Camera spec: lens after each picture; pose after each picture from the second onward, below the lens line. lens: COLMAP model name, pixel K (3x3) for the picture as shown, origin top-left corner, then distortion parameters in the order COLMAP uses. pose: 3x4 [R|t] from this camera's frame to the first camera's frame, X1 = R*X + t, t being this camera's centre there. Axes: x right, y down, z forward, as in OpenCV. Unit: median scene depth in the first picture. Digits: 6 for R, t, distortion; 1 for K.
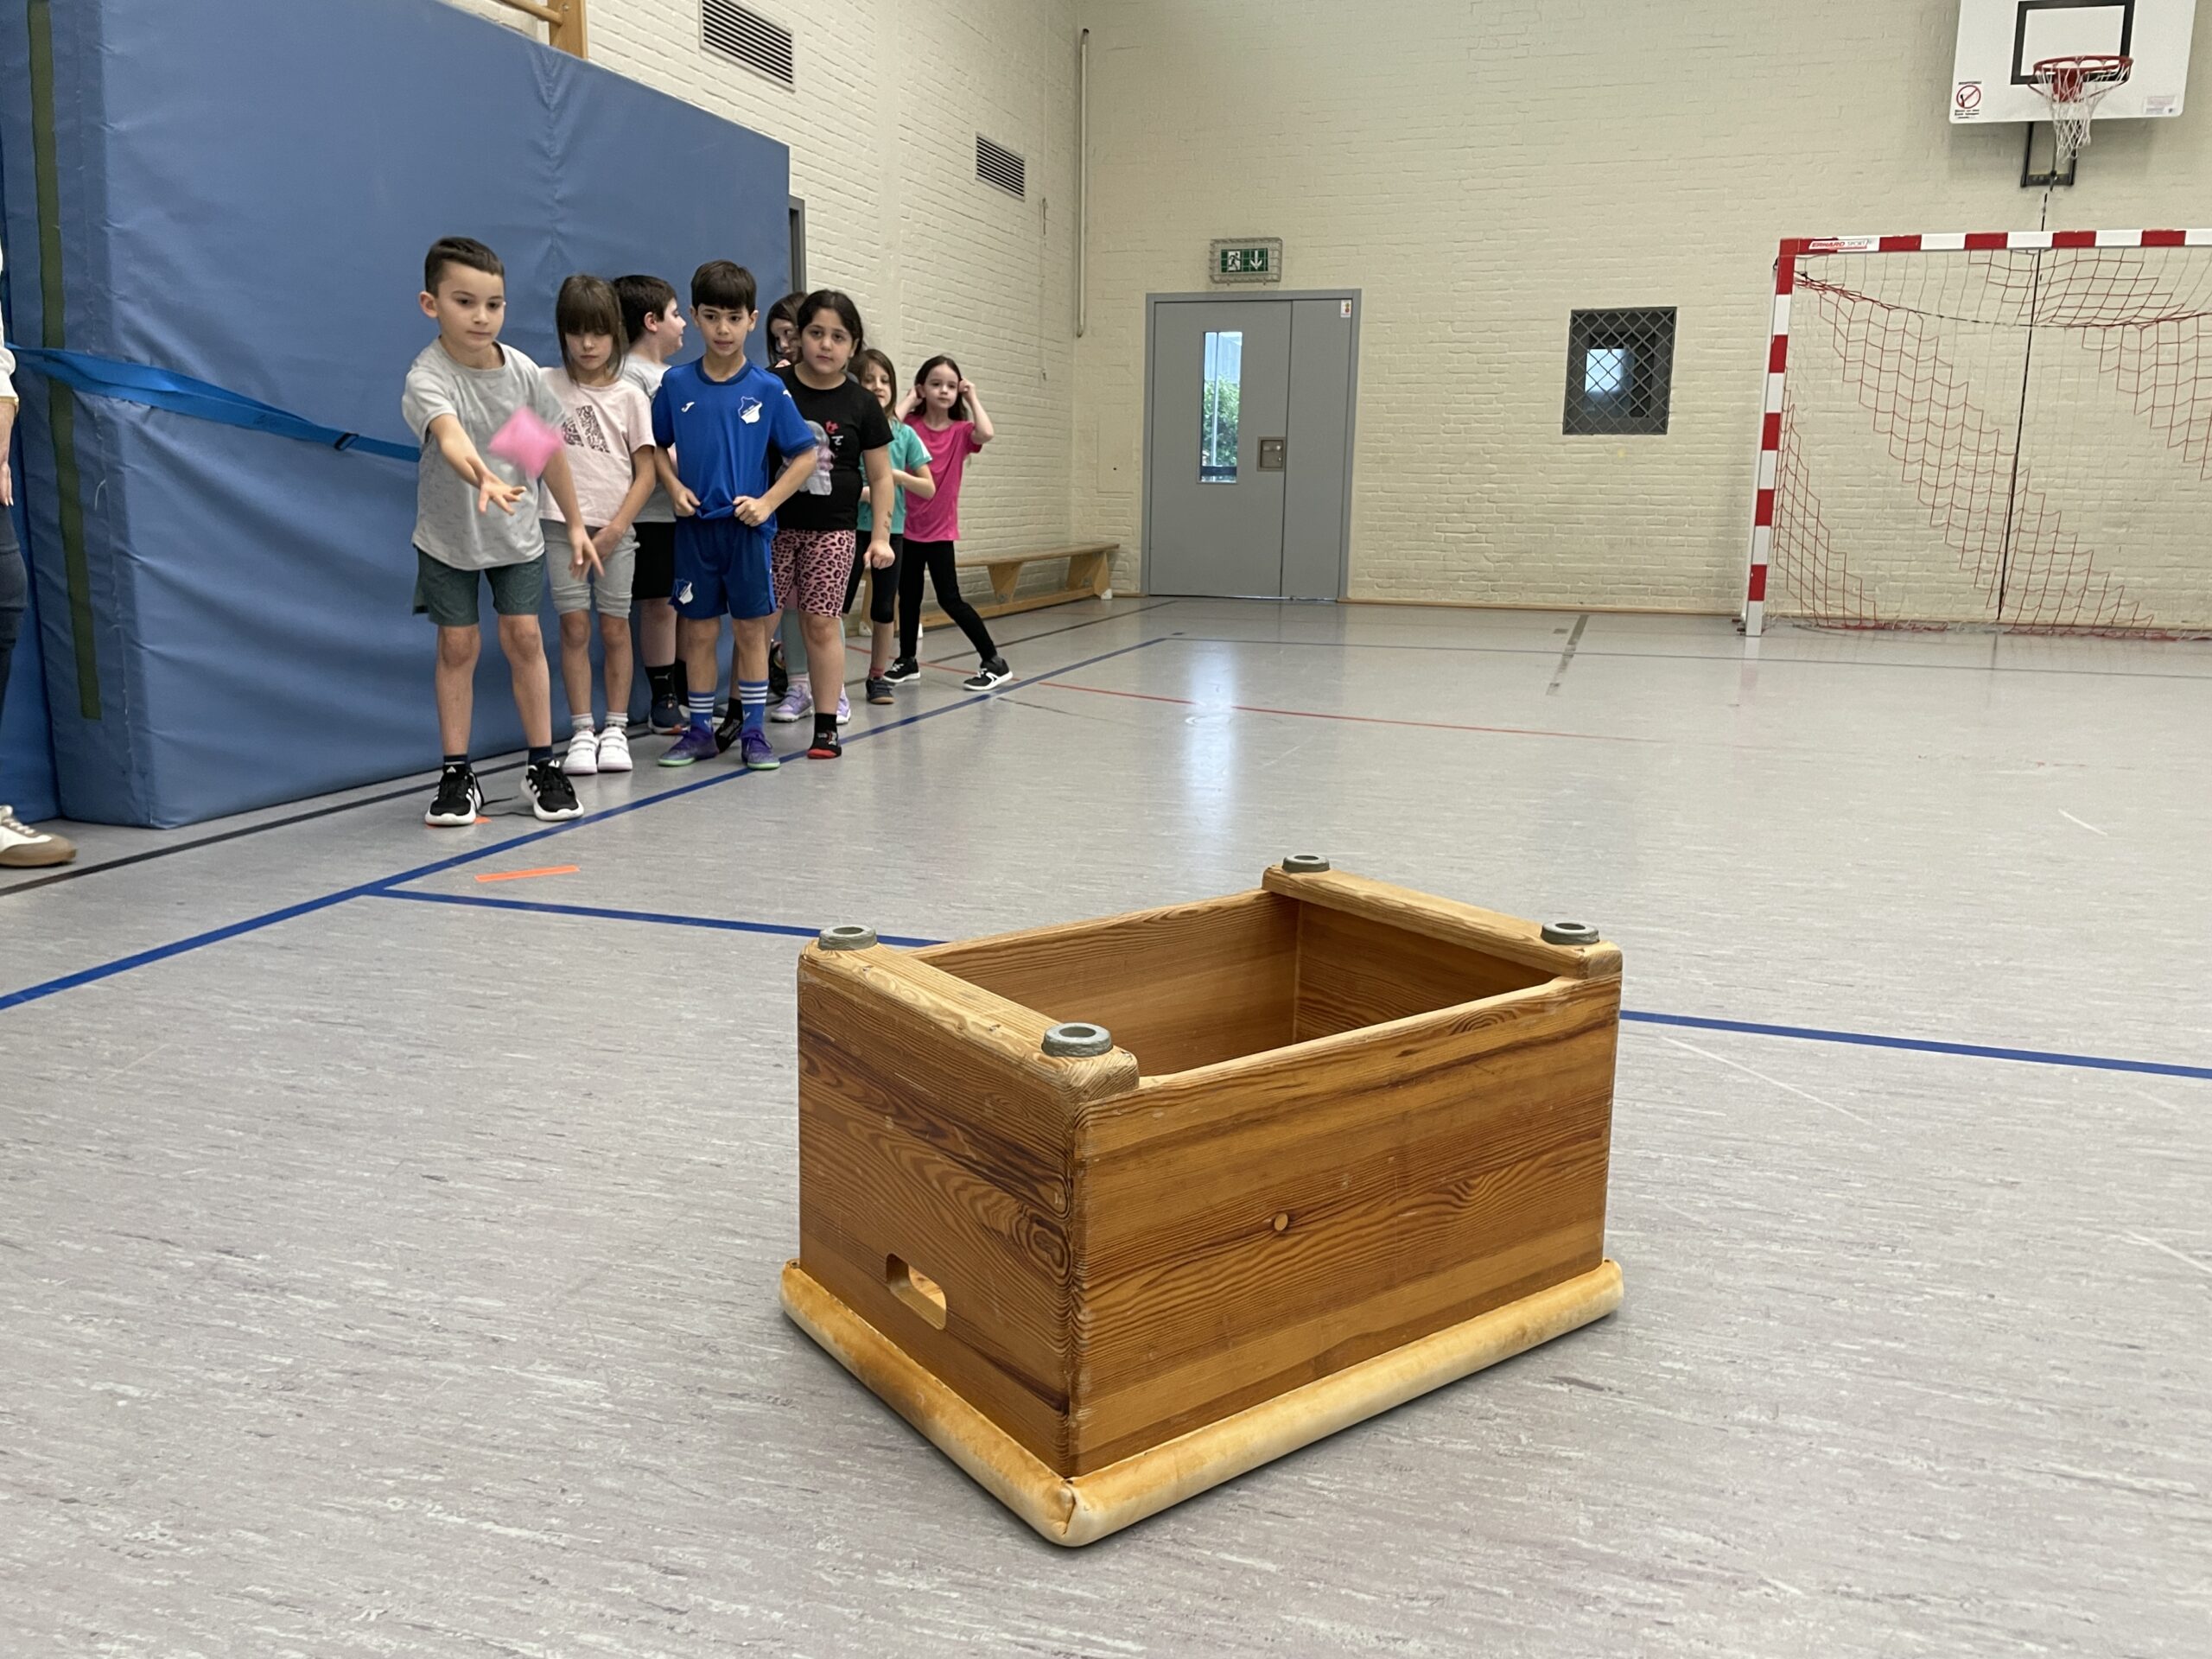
lens RADIAL K [[1667.0, 0, 1120.8], [0, 1667.0, 862.3], [0, 0, 1]] dist [0.046923, -0.046597]
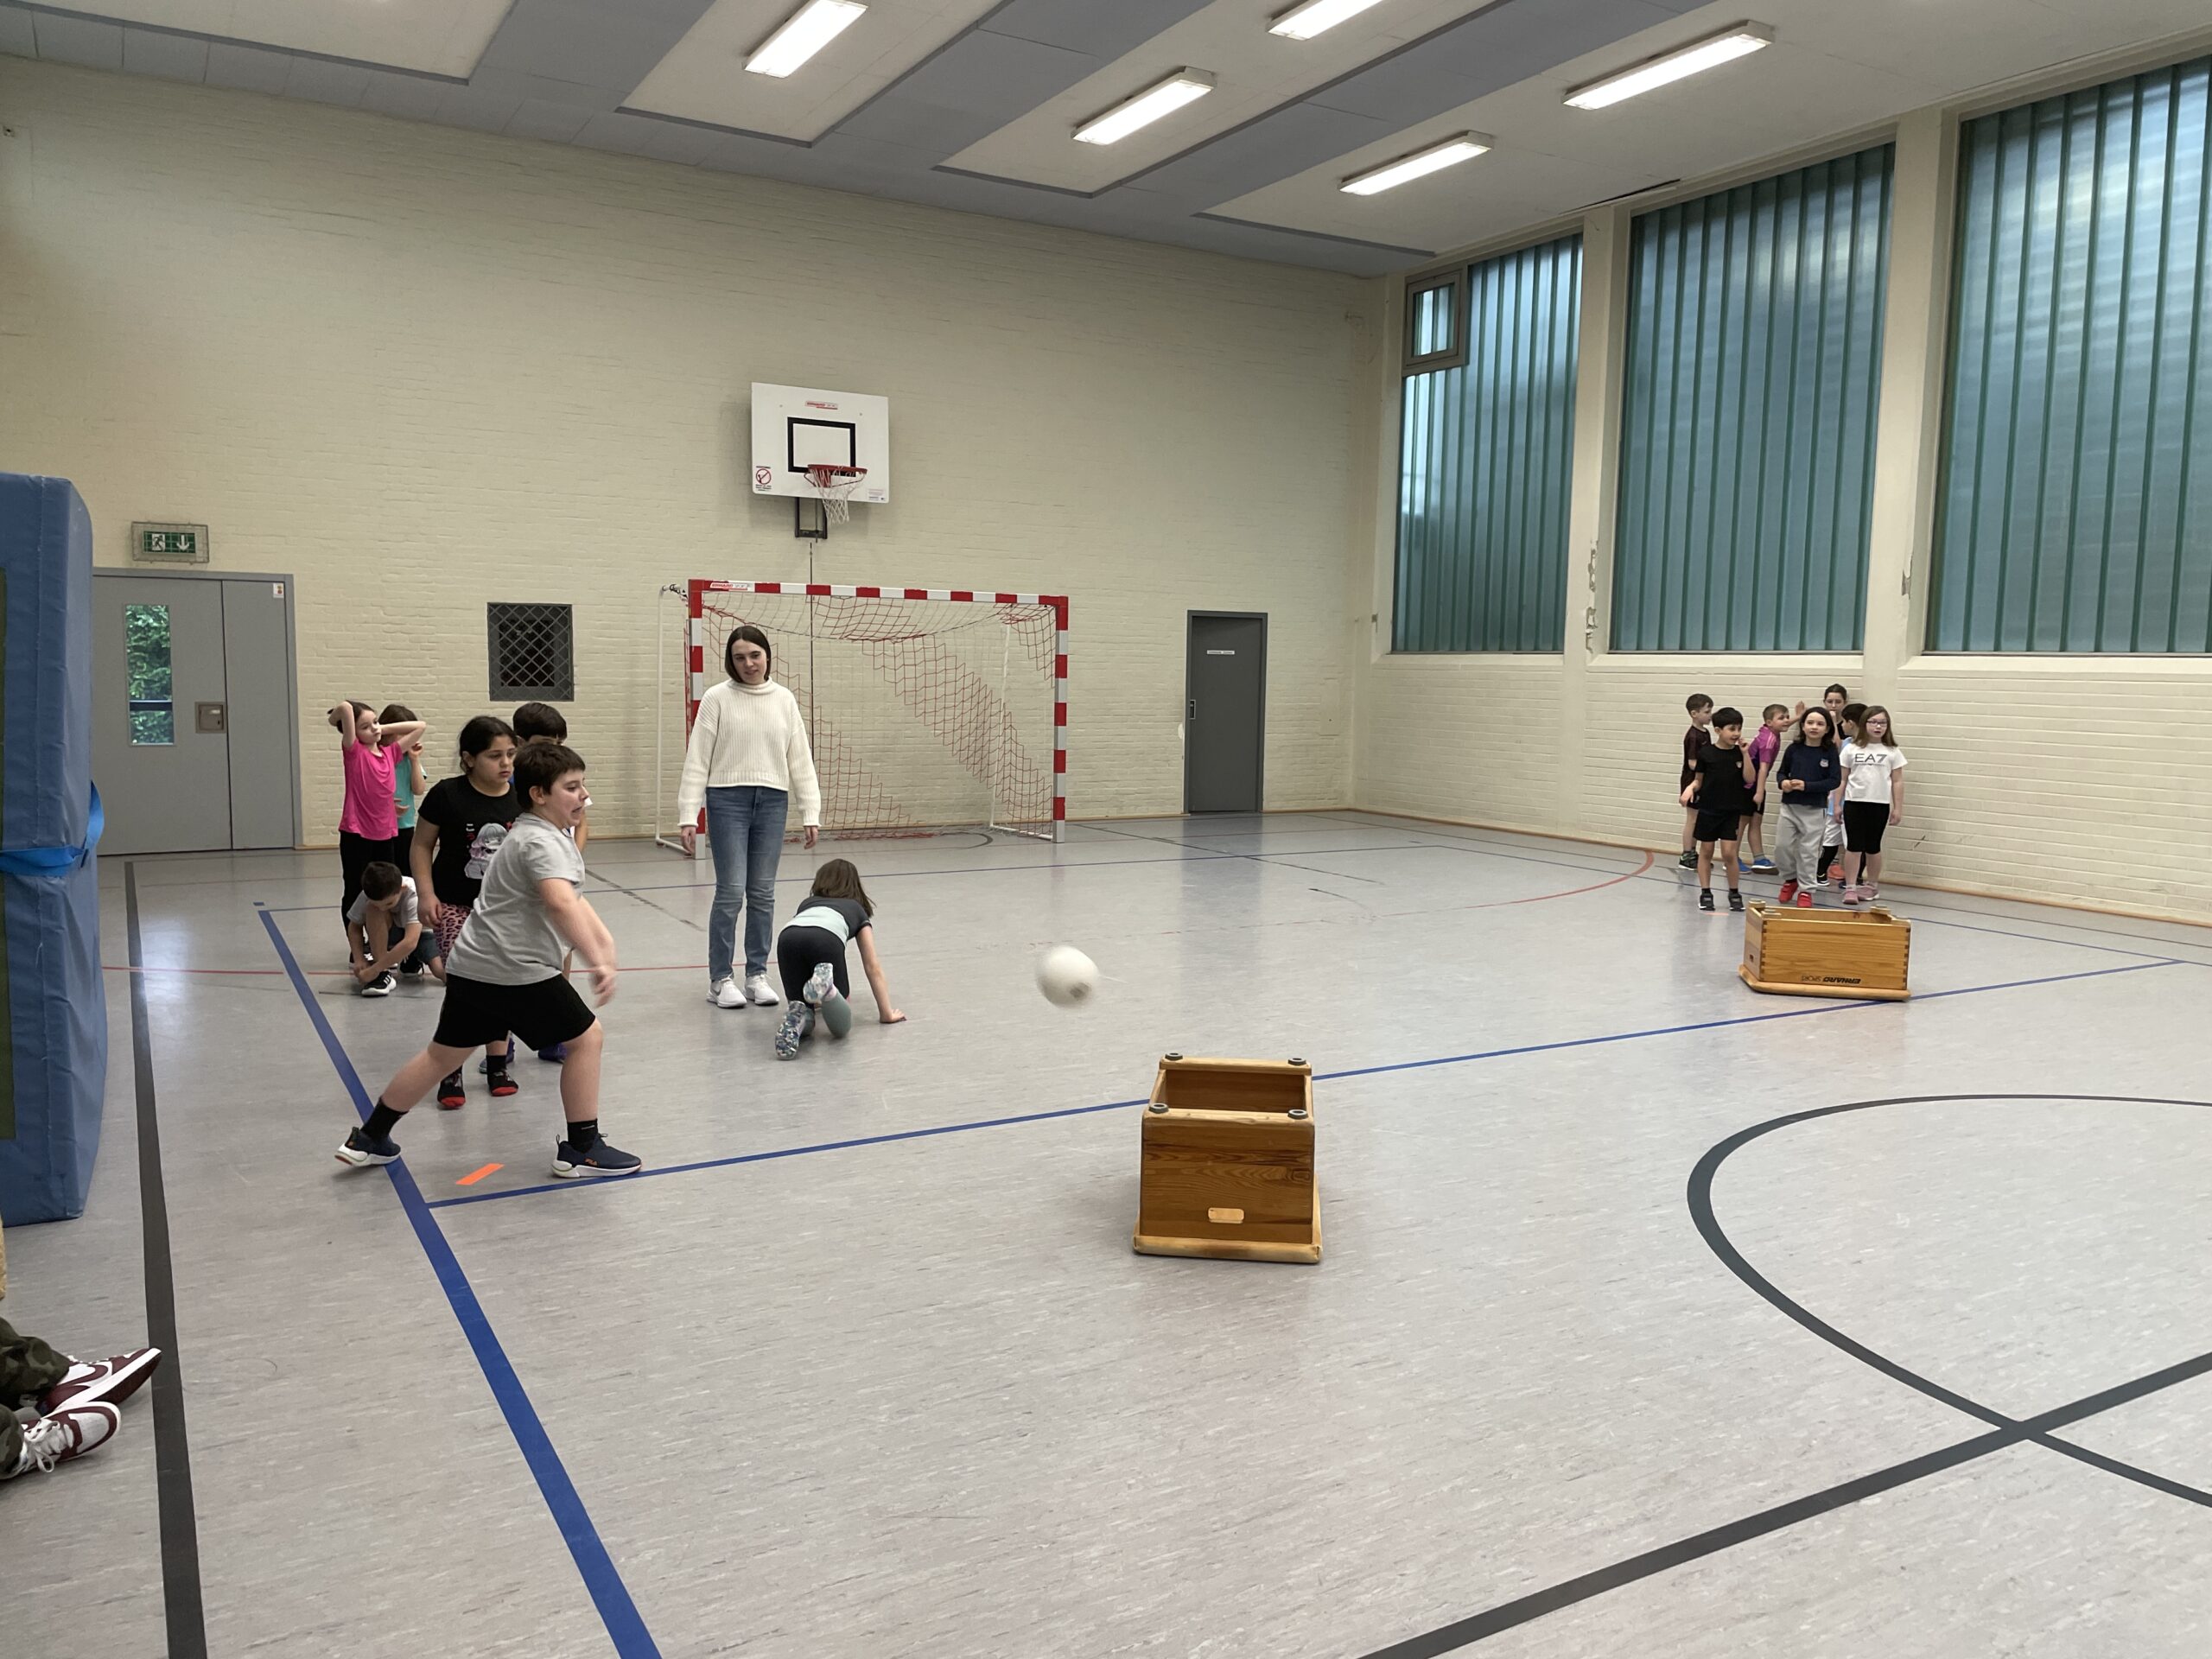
lens RADIAL K [[1667.0, 0, 1116.8], [0, 1667.0, 830.1], [0, 0, 1]] dist [0.046923, -0.046597]
pose [[0.680543, -0.076209, 0.728734, -0.324796], [0.153498, 0.987335, -0.040095, -0.046582], [-0.716449, 0.139146, 0.683622, -0.140128]]
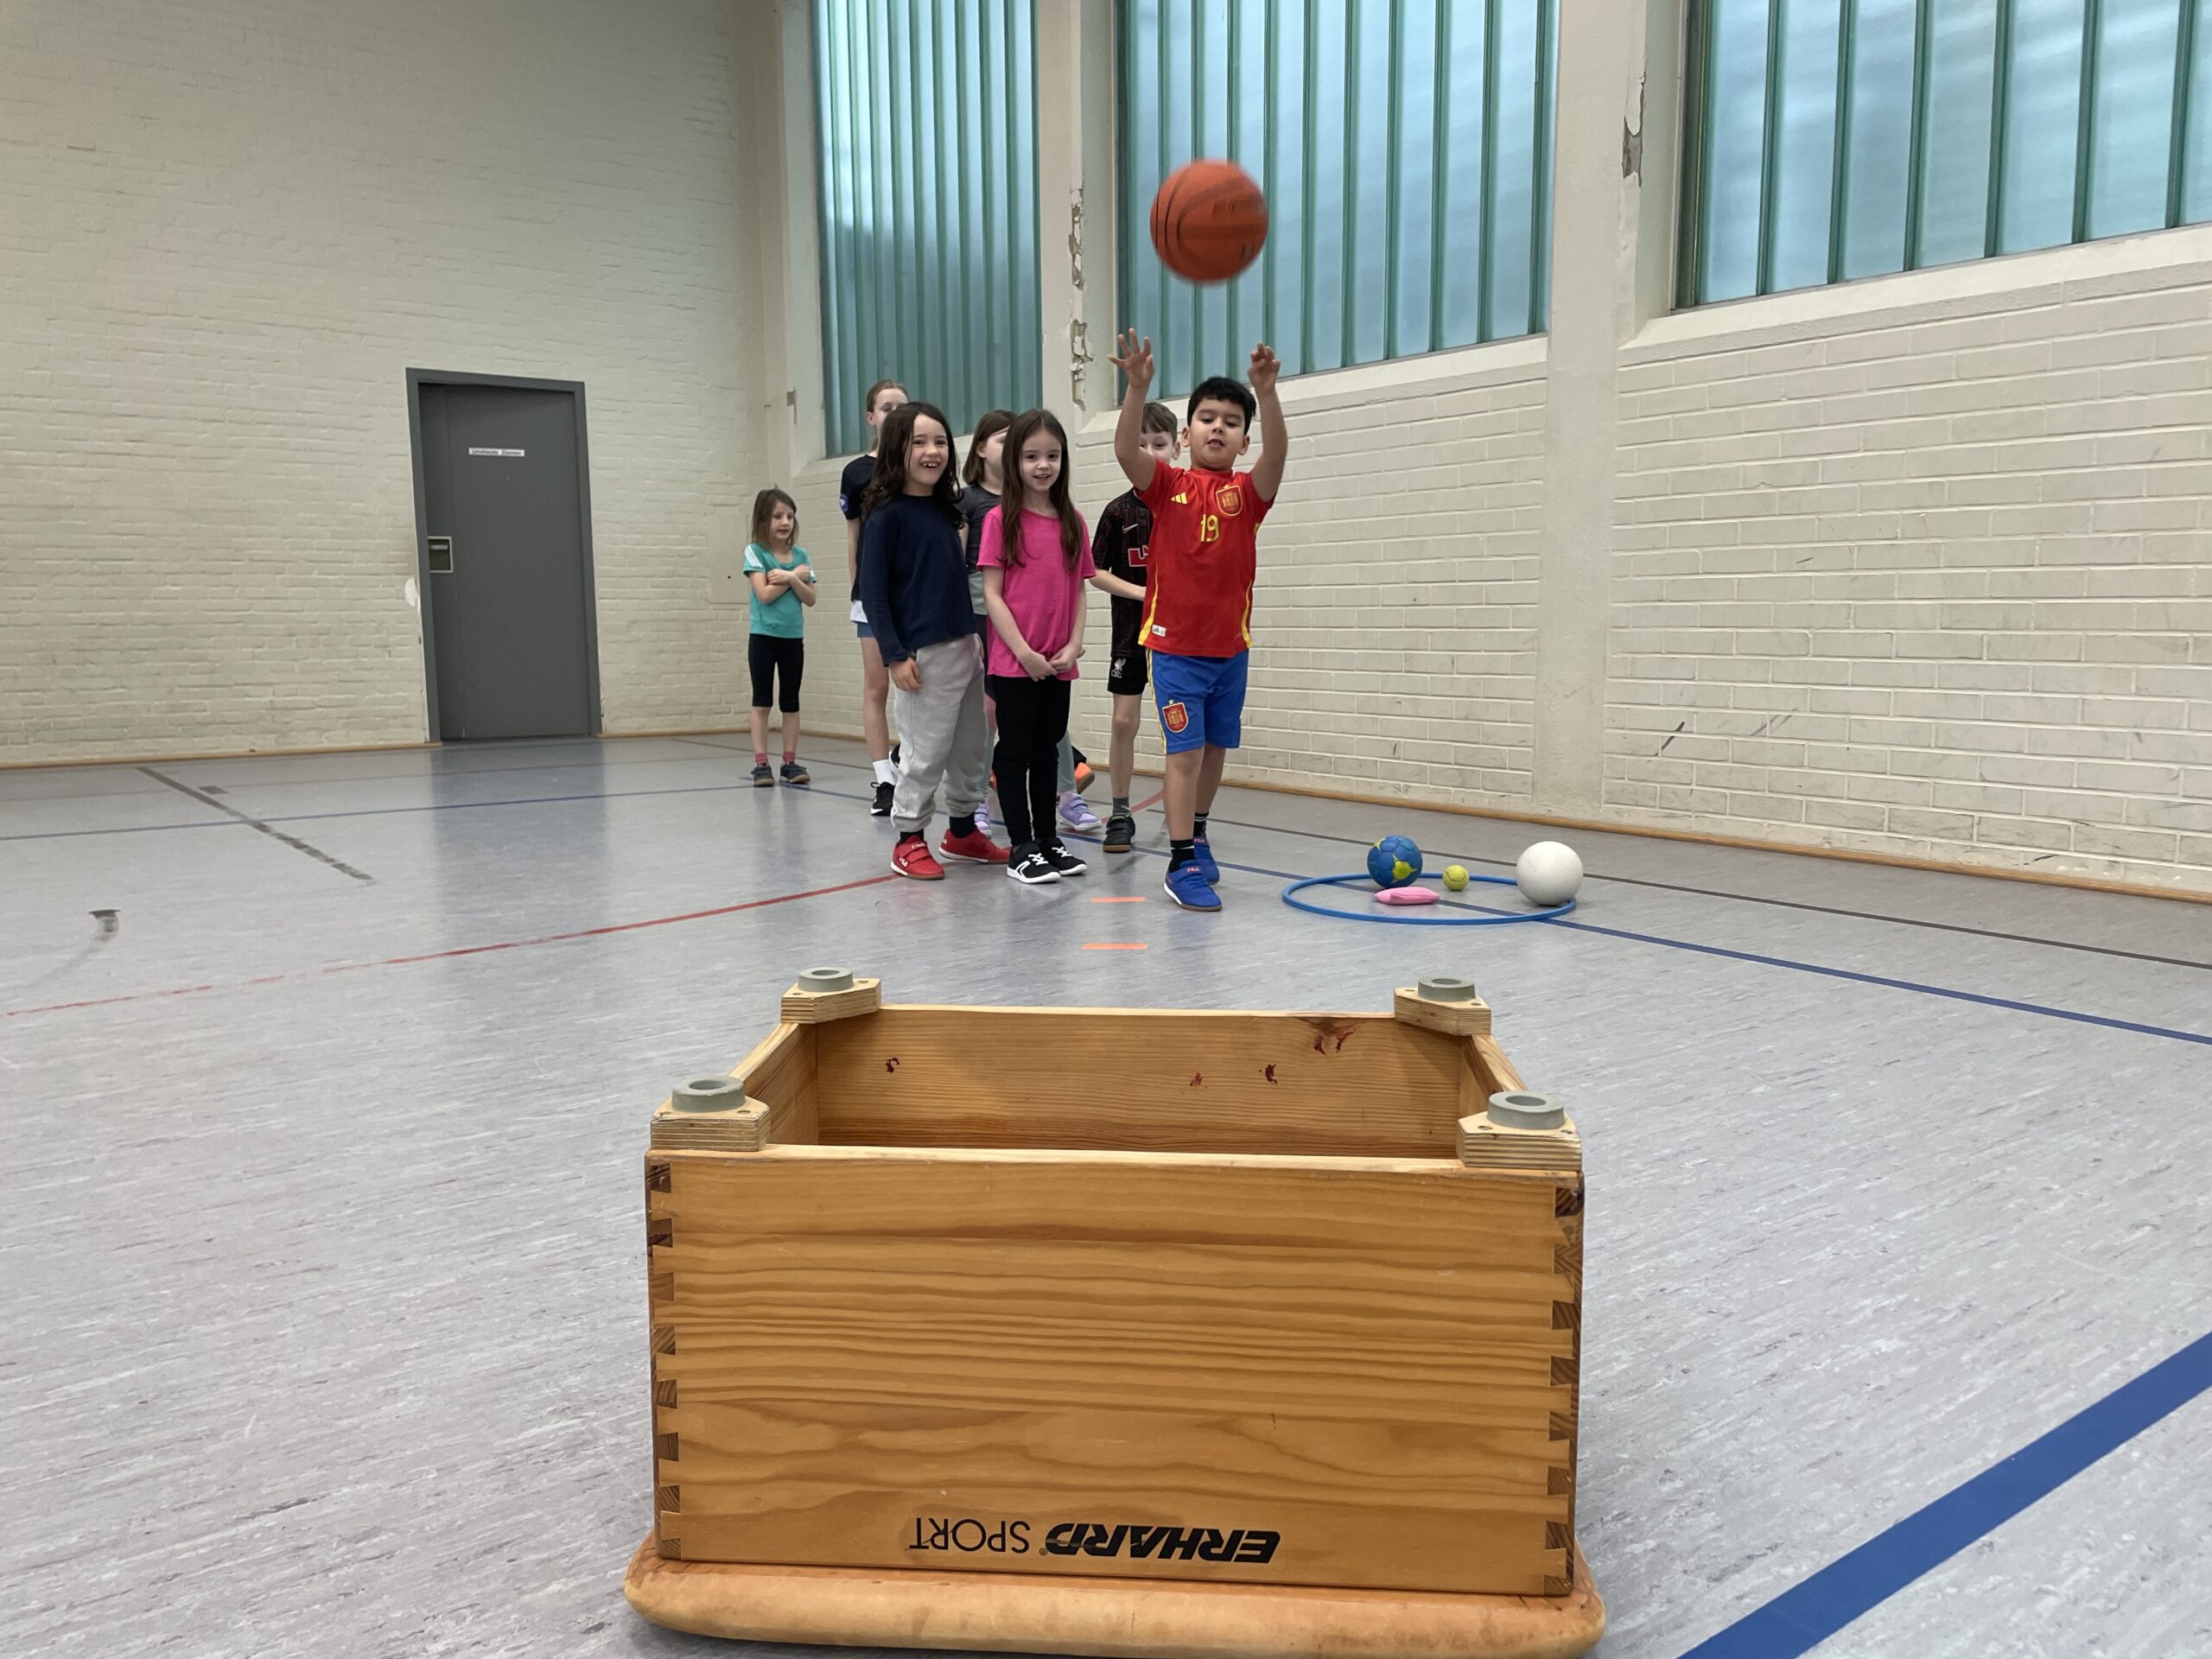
lens RADIAL K [[1667.0, 0, 1096.5], [0, 1667.0, 822.0], [0, 0, 1]] dist [0.046923, -0.046597]
pose [[0.600307, -0.119181, 0.790840, 0.369657], [0.190918, 0.981601, 0.003008, -0.009957], [-0.776648, 0.149180, 0.612016, 0.080657]]
